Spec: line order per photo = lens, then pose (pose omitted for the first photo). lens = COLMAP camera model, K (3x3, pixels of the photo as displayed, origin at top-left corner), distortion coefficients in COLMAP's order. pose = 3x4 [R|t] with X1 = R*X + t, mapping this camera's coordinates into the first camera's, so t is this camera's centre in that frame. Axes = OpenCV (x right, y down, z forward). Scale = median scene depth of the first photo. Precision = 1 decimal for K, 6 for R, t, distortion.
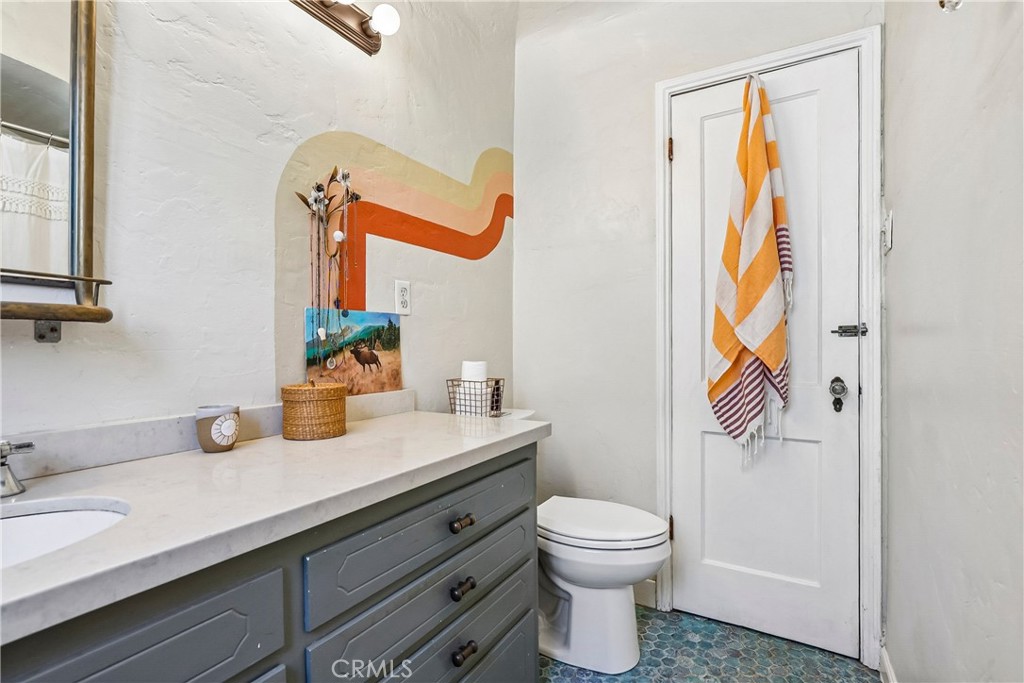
lens RADIAL K [[472.2, 0, 514.3], [0, 472.2, 347.1], [0, 0, 1]] dist [-0.027622, 0.001848]
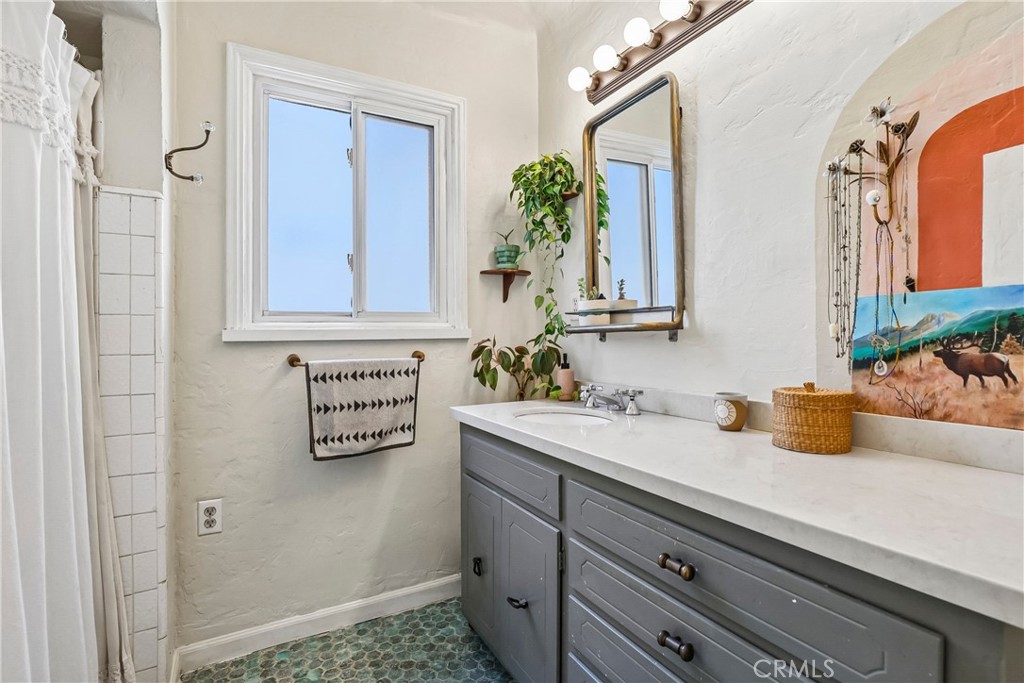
lens RADIAL K [[472.2, 0, 513.6], [0, 472.2, 341.2], [0, 0, 1]] dist [-0.027622, 0.001848]
pose [[-0.516531, 0.014627, -0.856143, 0.511071], [0.012419, 0.999877, 0.009590, -0.021265], [0.856178, -0.005679, -0.516649, 0.826843]]
